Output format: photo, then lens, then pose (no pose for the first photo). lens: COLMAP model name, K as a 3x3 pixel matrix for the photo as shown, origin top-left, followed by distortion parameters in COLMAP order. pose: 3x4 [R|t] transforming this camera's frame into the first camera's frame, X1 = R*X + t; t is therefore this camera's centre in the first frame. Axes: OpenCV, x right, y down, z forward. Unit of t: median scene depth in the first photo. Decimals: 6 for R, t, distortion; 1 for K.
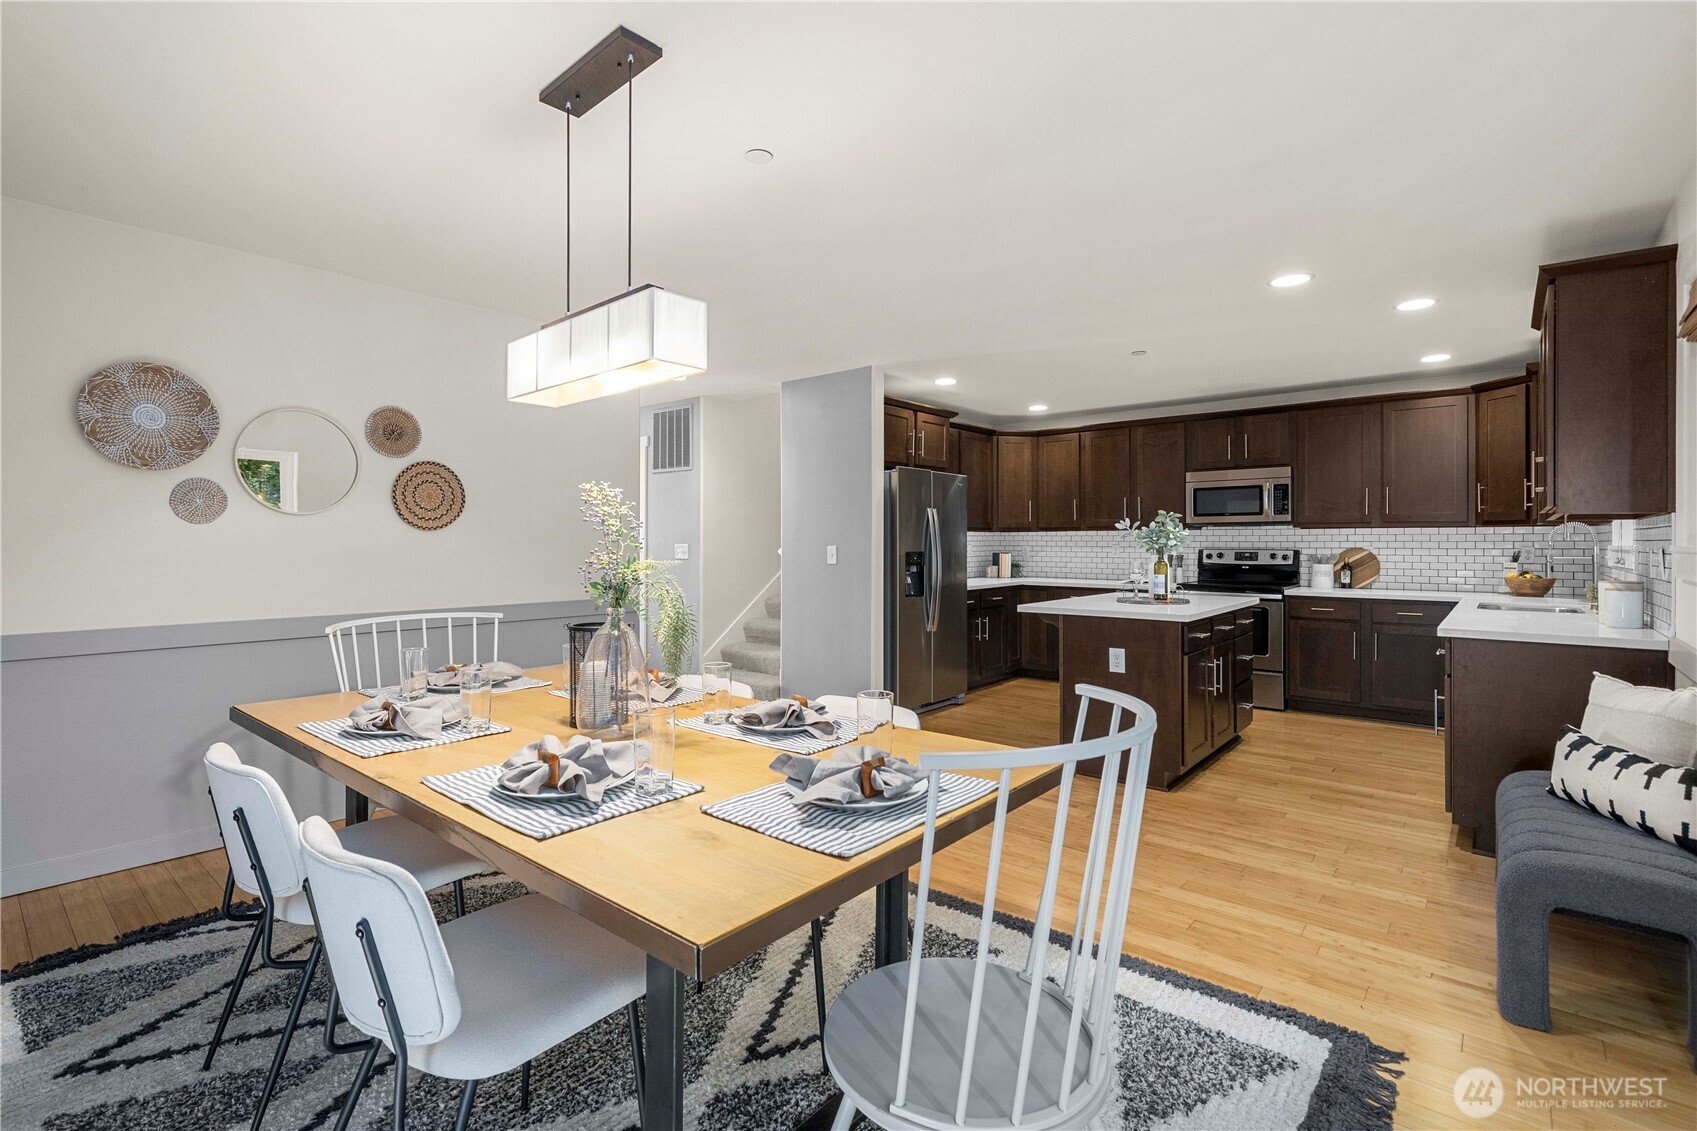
lens RADIAL K [[767.7, 0, 850.3], [0, 767.7, 534.5], [0, 0, 1]] dist [-0.000857, -0.000252]
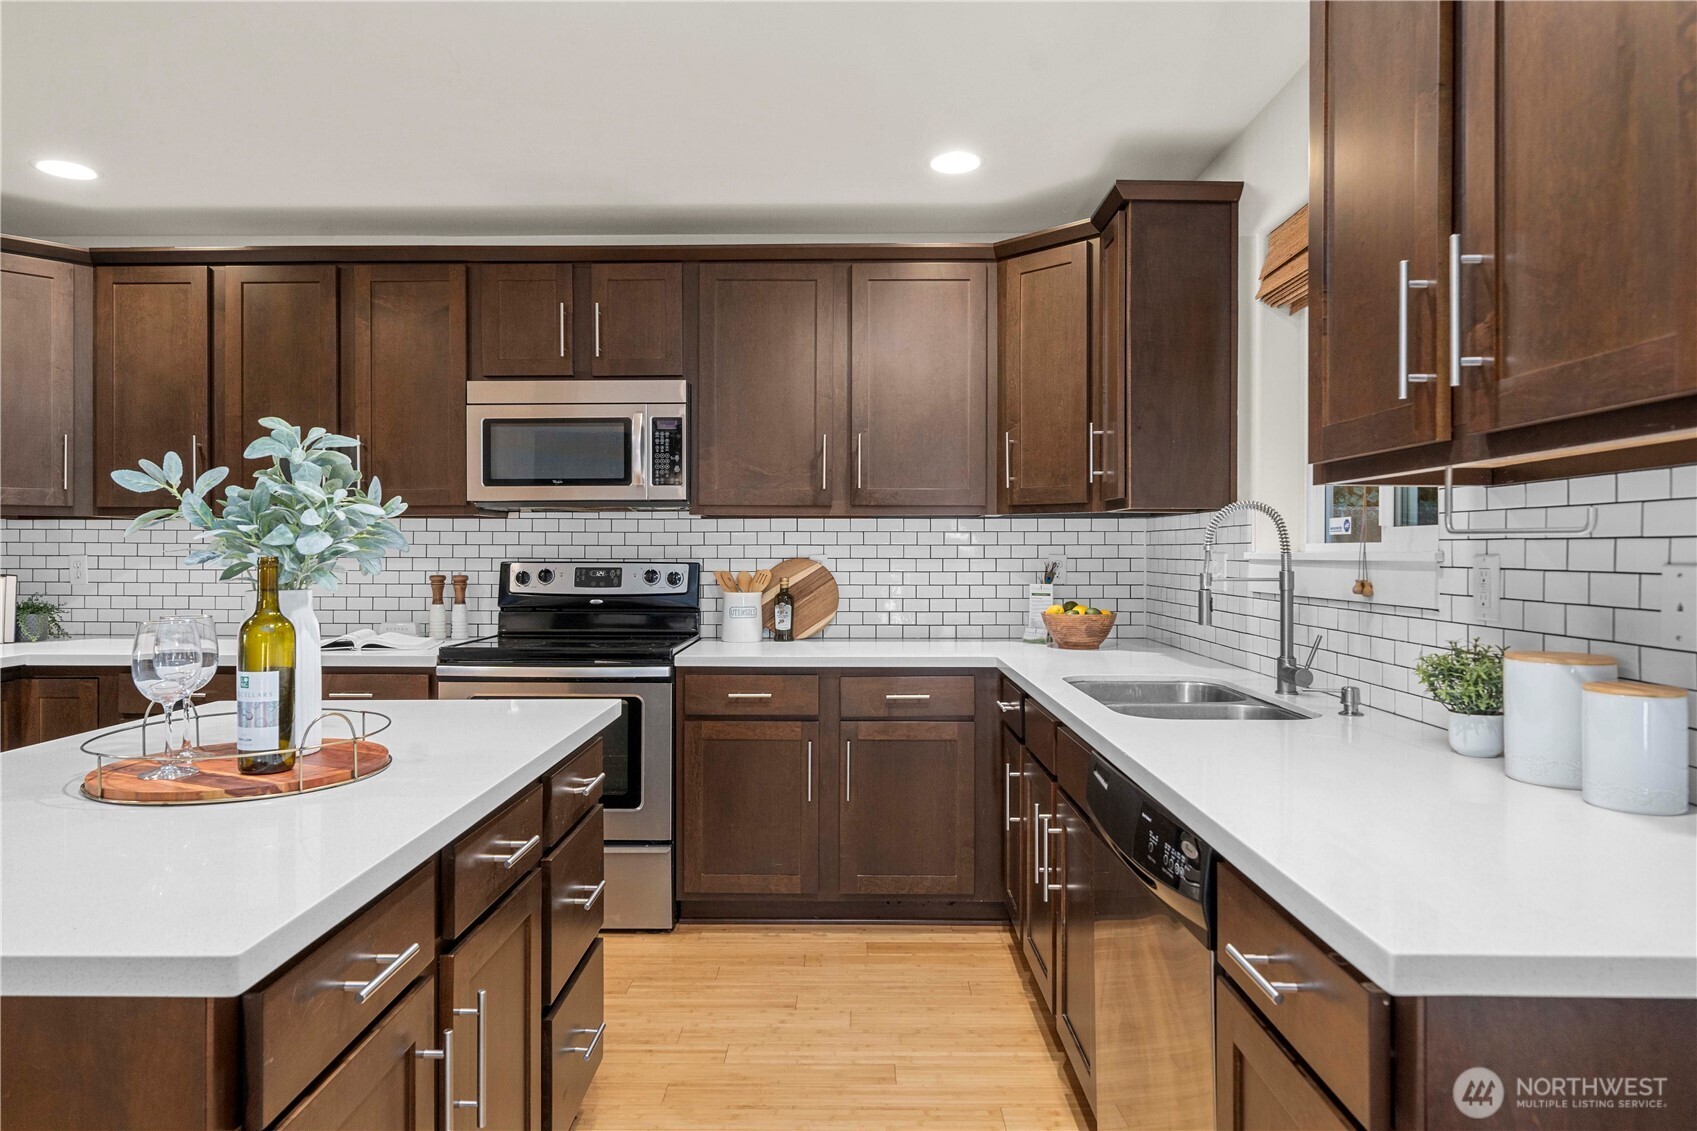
lens RADIAL K [[1060.1, 0, 847.8], [0, 1060.1, 556.5], [0, 0, 1]] dist [-0.002421, -0.000250]
pose [[0.768993, -0.003947, 0.639245, 0.241690], [-0.007167, 0.999865, 0.014796, 0.006150], [-0.639217, -0.015960, 0.768861, 0.447356]]
